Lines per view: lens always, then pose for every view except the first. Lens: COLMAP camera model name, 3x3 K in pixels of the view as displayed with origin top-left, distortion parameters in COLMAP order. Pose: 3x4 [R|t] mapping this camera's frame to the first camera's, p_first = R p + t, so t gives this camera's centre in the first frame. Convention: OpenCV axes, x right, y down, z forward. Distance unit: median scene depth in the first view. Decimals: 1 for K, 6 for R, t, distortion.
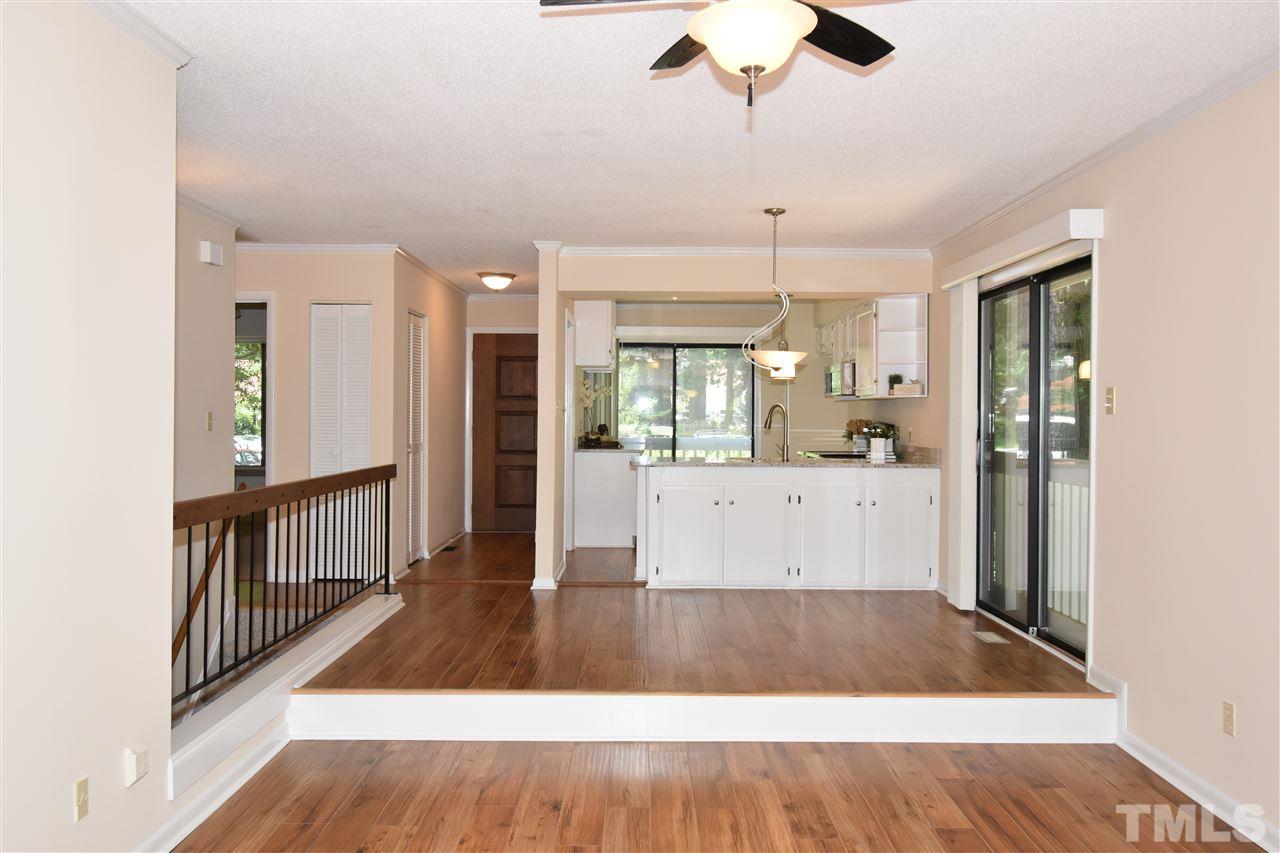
lens RADIAL K [[1015.4, 0, 646.4], [0, 1015.4, 426.9], [0, 0, 1]] dist [0.005918, -0.004570]
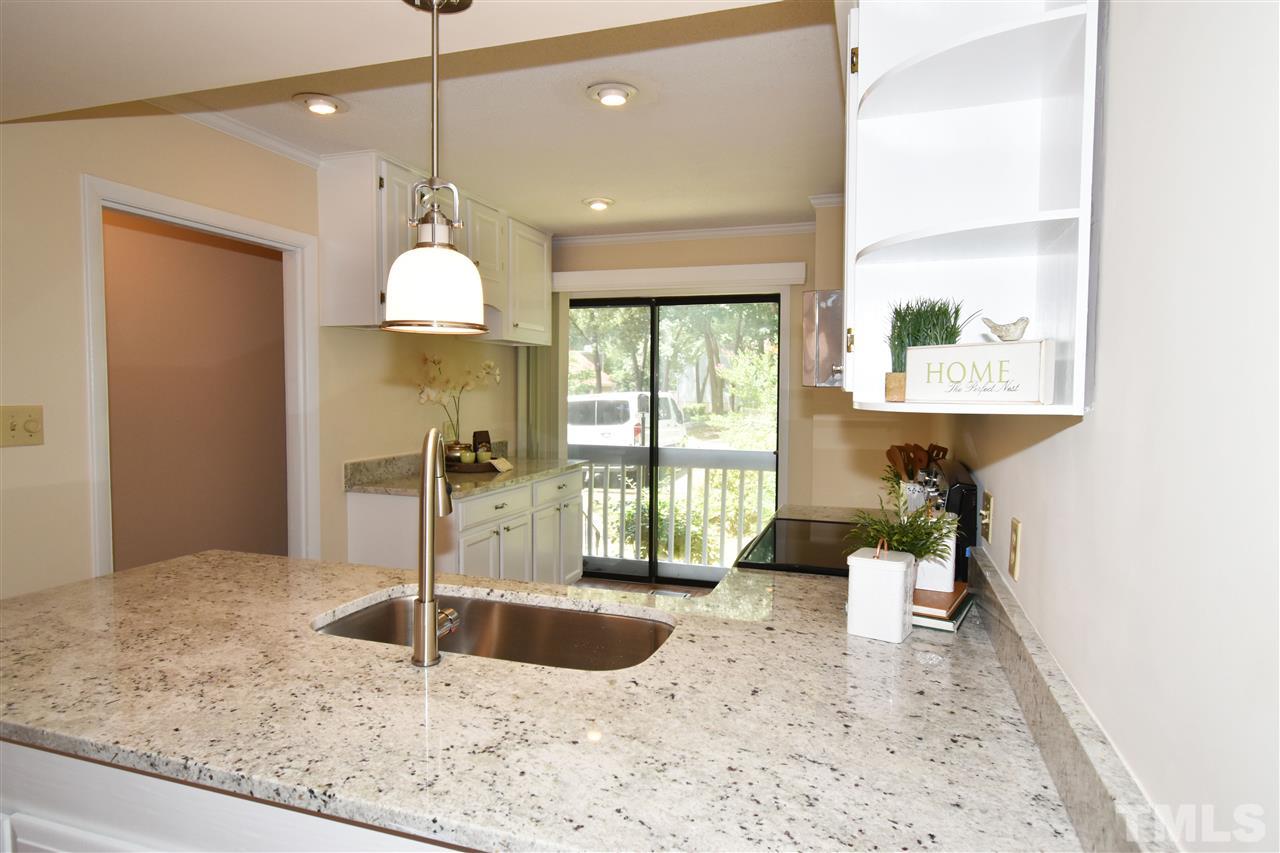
lens RADIAL K [[725.3, 0, 640.0], [0, 725.3, 426.5], [0, 0, 1]] dist [0.006631, 0.001138]
pose [[0.950080, 0.019179, -0.311417, 0.163094], [-0.006393, 0.999096, 0.042026, -0.021615], [0.311941, -0.037937, 0.949344, 0.575791]]
